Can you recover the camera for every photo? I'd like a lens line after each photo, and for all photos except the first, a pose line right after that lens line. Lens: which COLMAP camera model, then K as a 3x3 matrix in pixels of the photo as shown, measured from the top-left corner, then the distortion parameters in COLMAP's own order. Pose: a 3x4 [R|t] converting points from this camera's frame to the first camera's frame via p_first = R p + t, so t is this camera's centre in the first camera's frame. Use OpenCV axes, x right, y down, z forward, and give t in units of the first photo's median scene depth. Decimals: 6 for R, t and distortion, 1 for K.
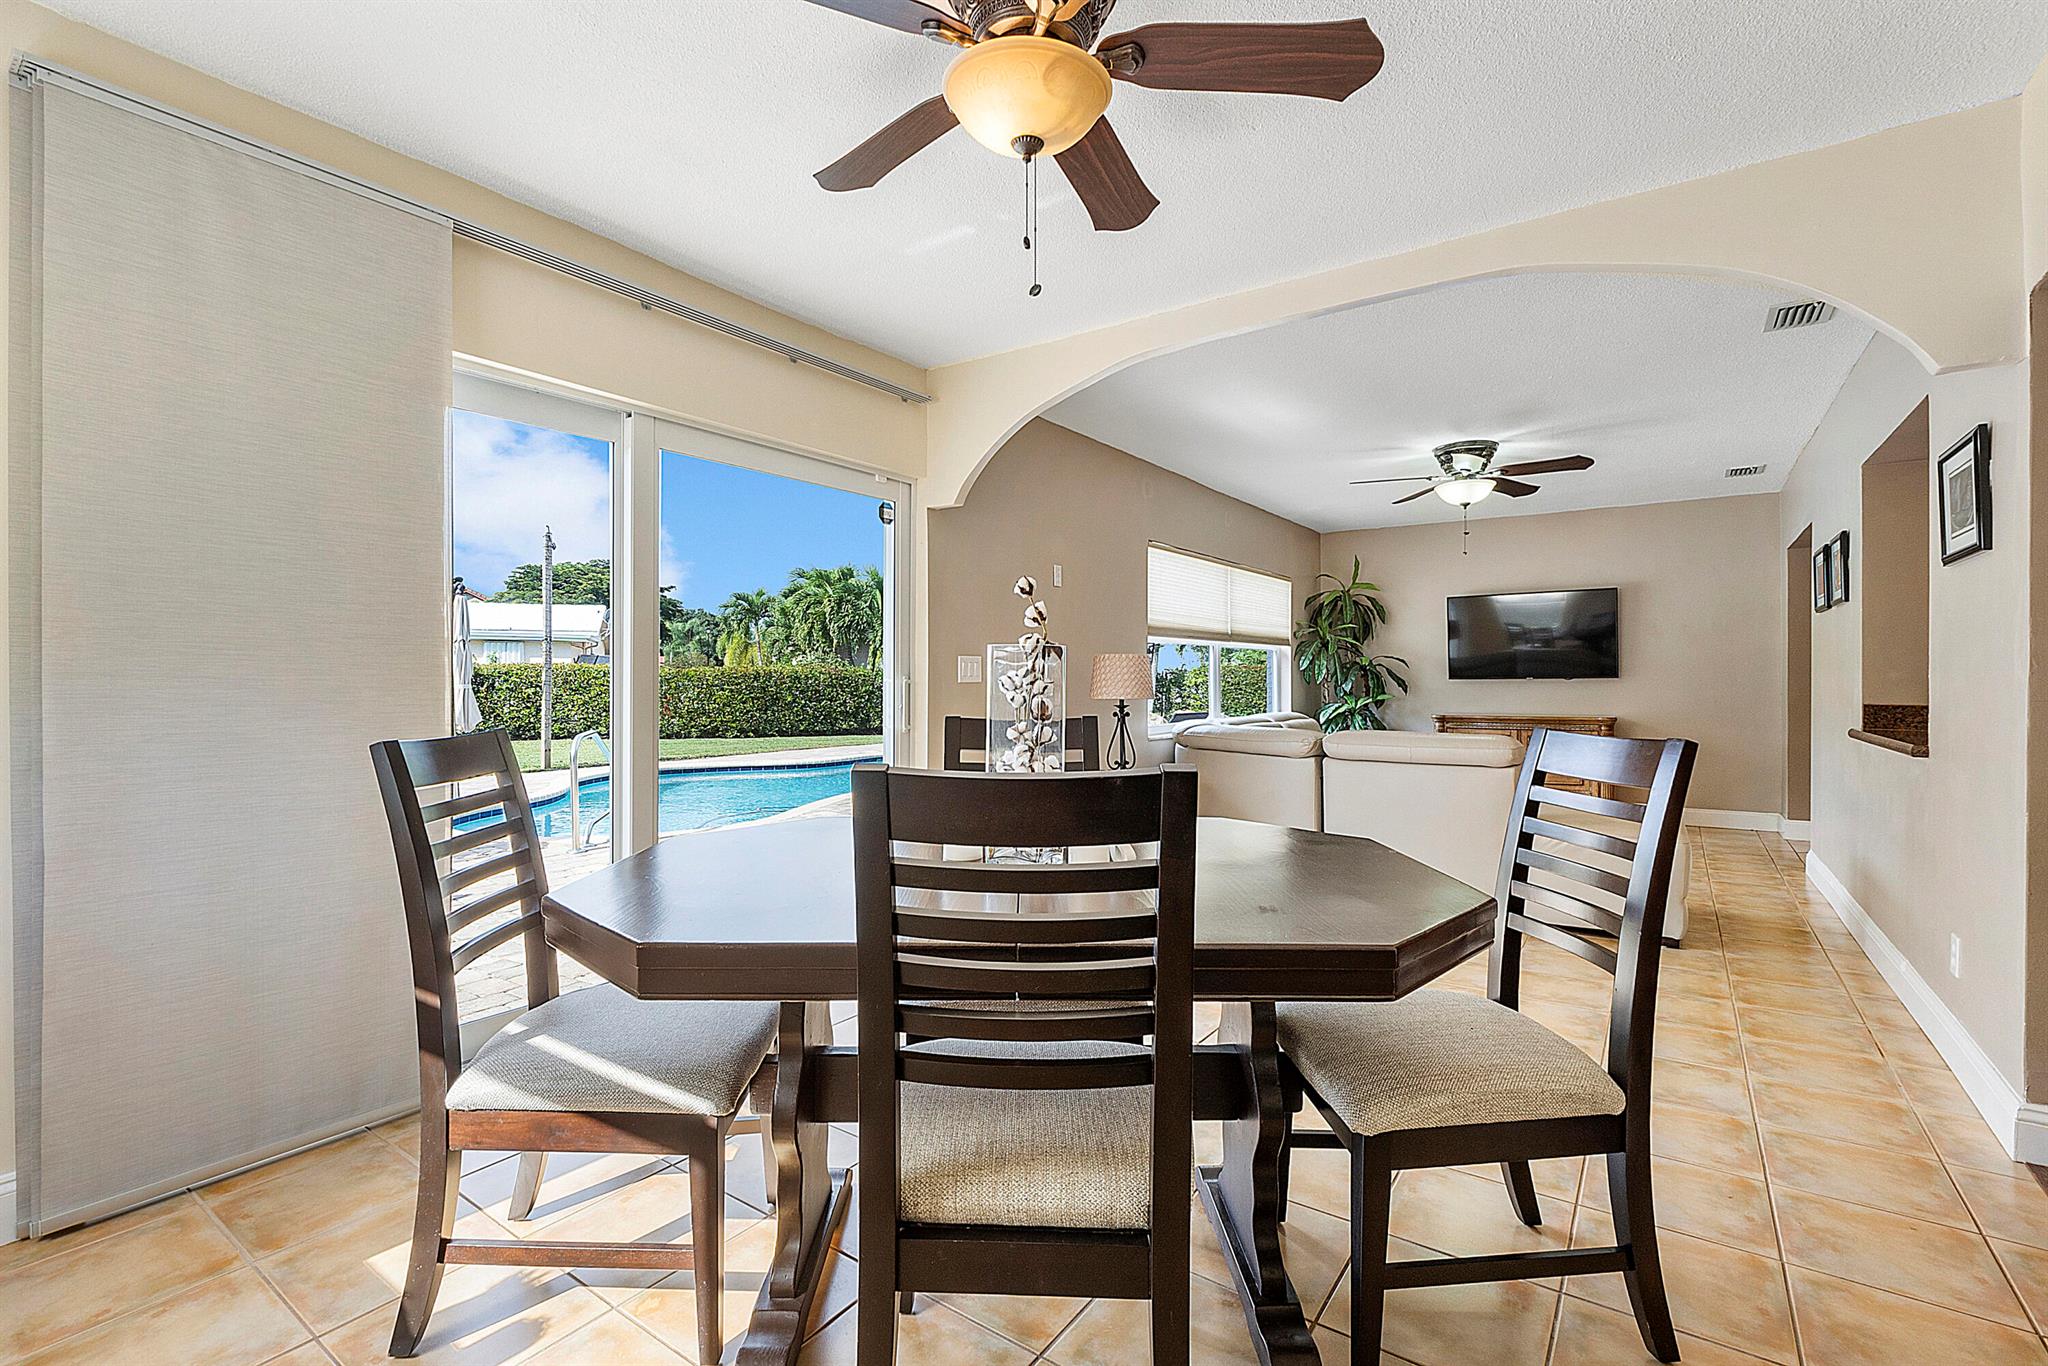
lens RADIAL K [[916.7, 0, 1030.6], [0, 916.7, 682.8], [0, 0, 1]] dist [-0.005507, -0.000199]
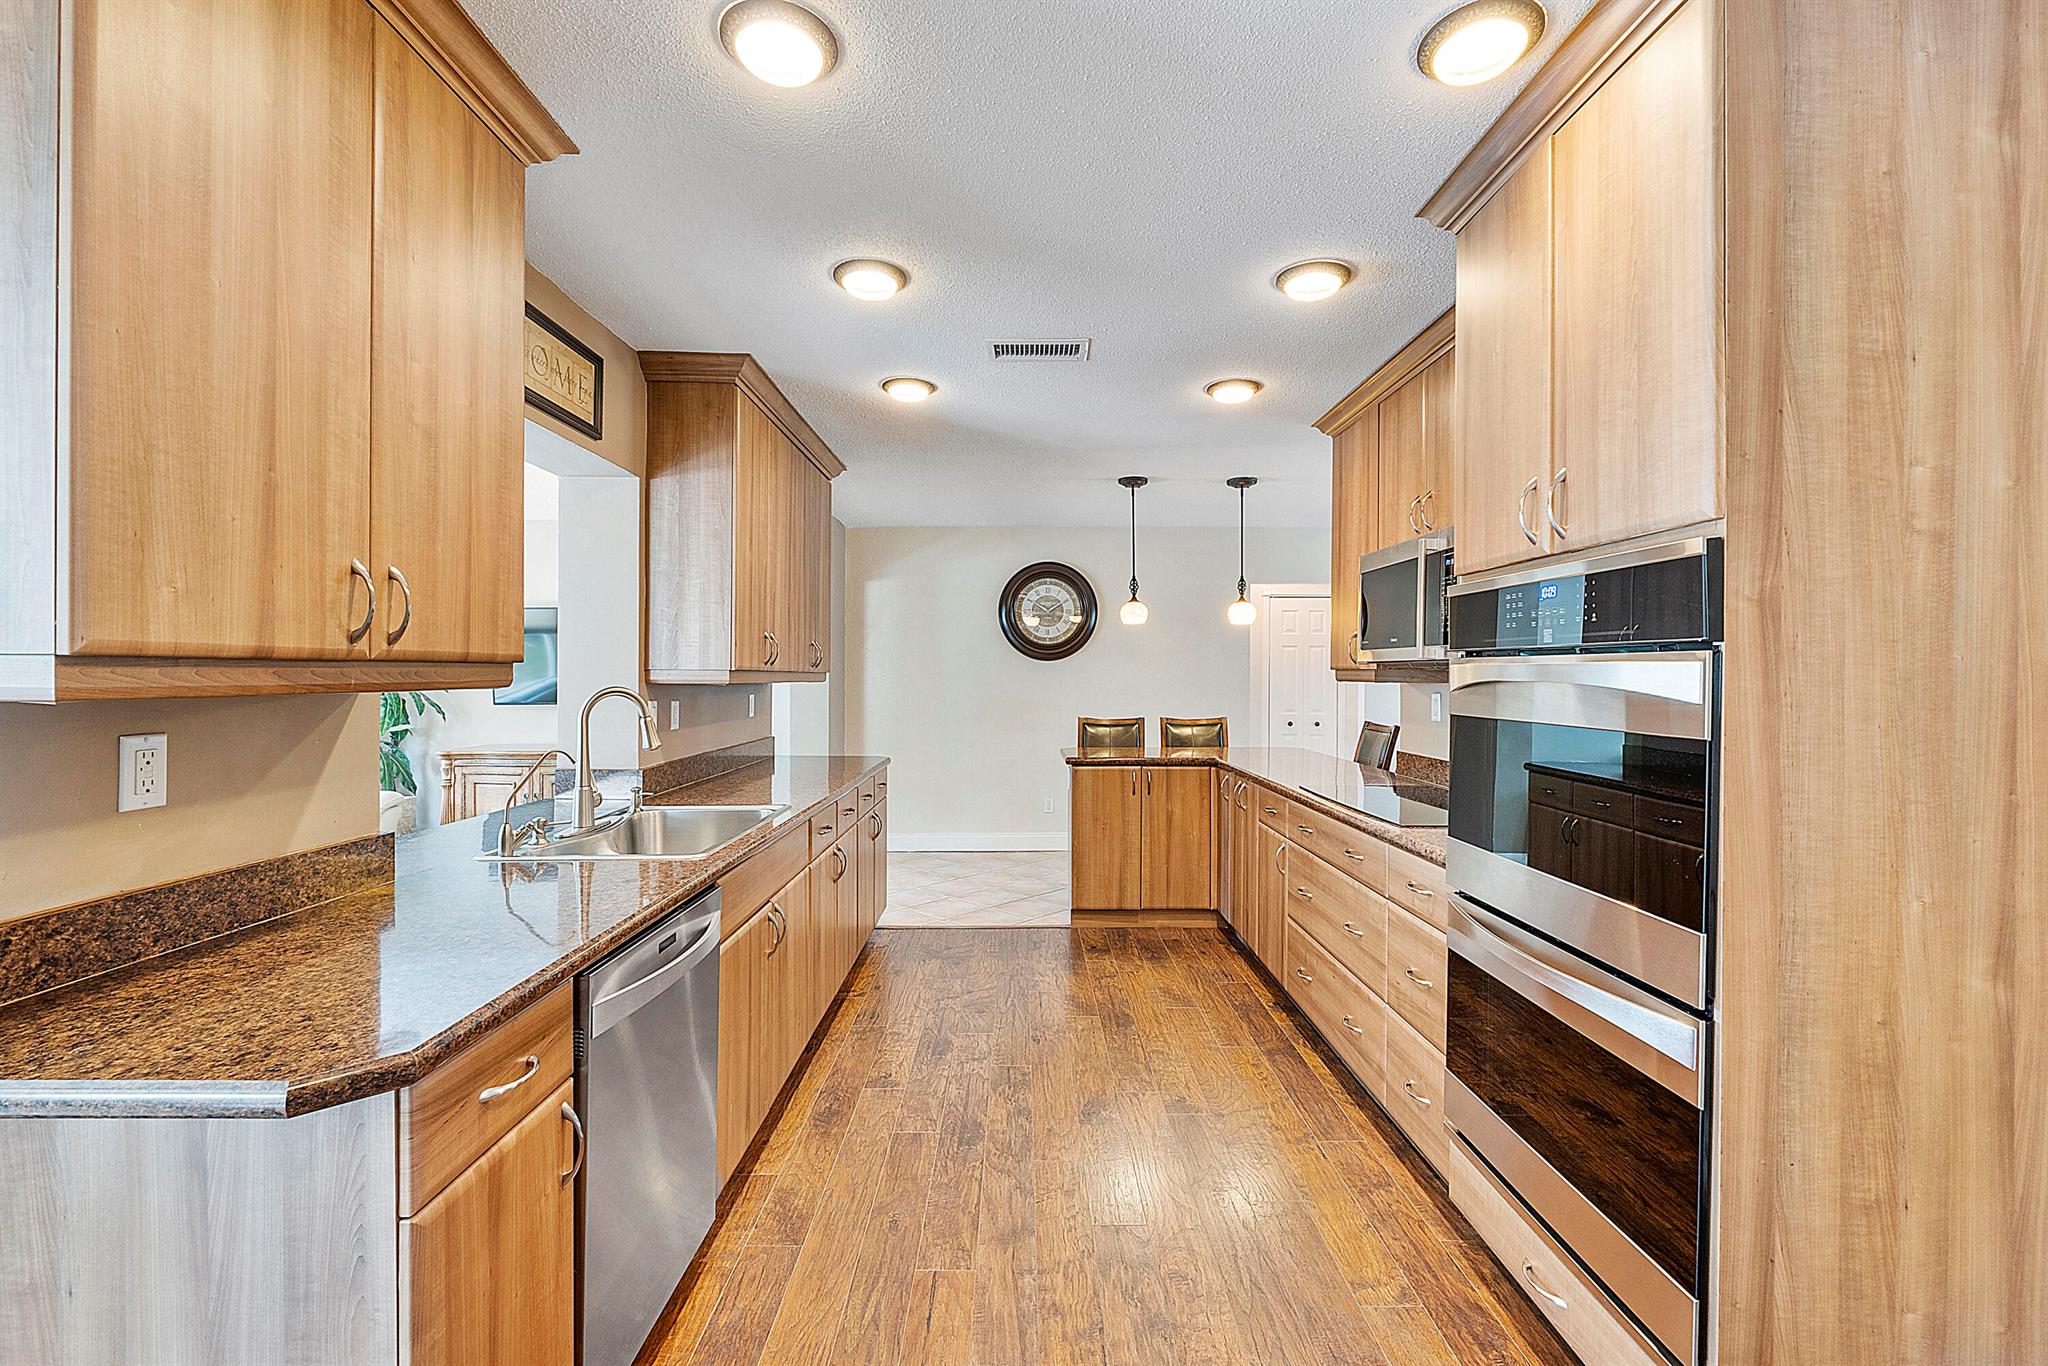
lens RADIAL K [[866.5, 0, 1024.3], [0, 866.5, 678.0], [0, 0, 1]] dist [-0.005790, -0.000969]
pose [[0.811136, 0.000701, 0.584857, 0.380208], [0.001145, 0.999995, -0.002787, -0.025450], [-0.584856, 0.002930, 0.811132, 0.060805]]
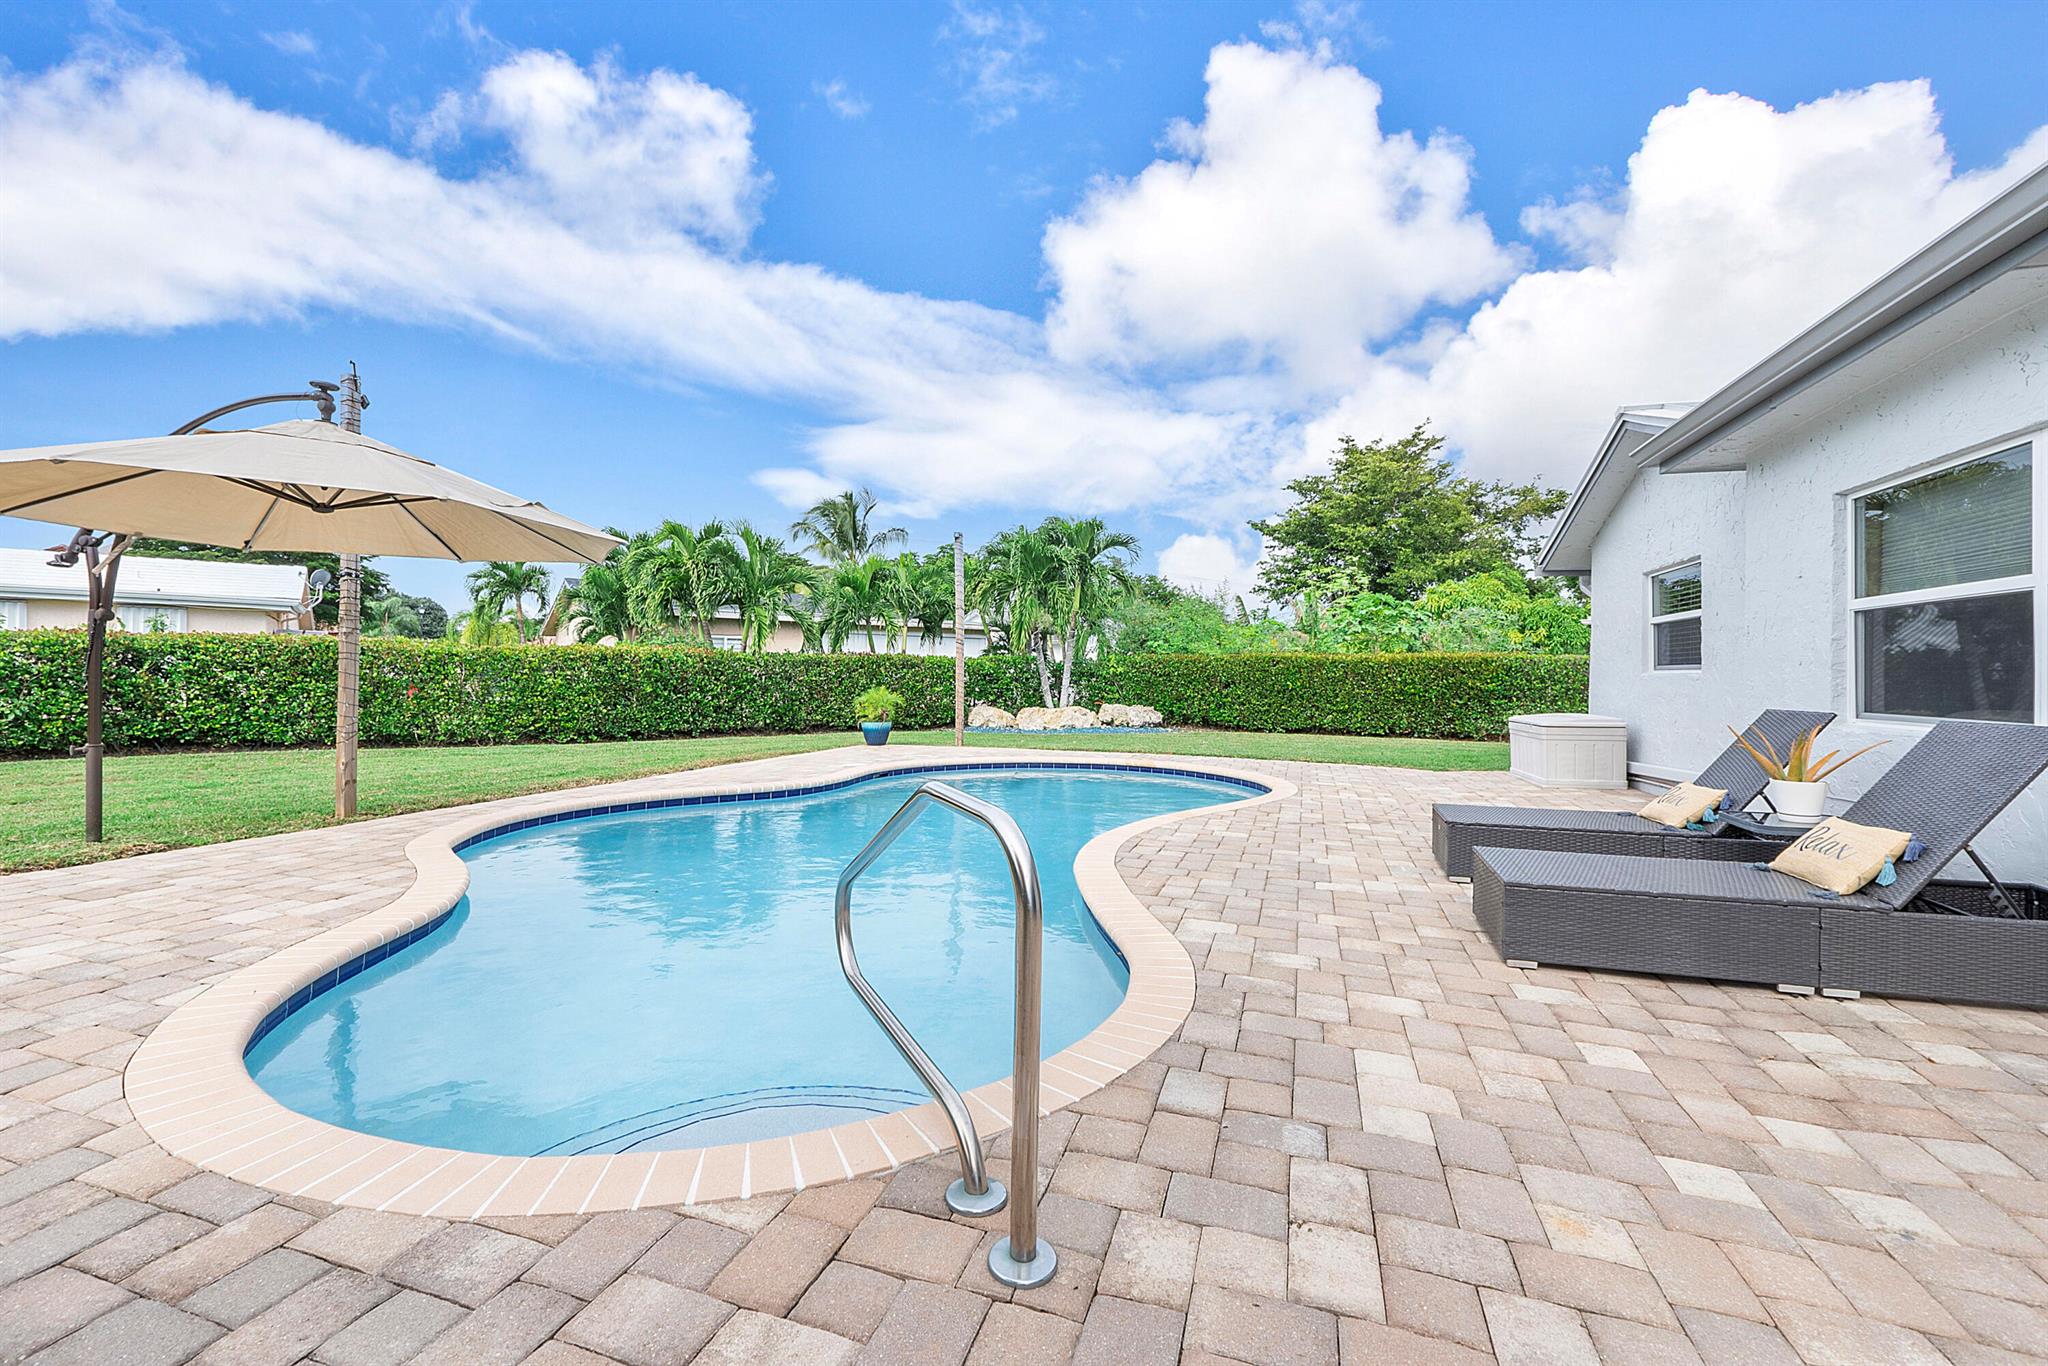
lens RADIAL K [[866.5, 0, 1026.1], [0, 866.5, 676.0], [0, 0, 1]] dist [-0.005790, -0.000969]
pose [[0.954805, 0.009550, 0.297079, -0.476520], [-0.009076, 0.999954, -0.002973, 0.015864], [-0.297094, 0.000142, 0.954848, 0.618895]]
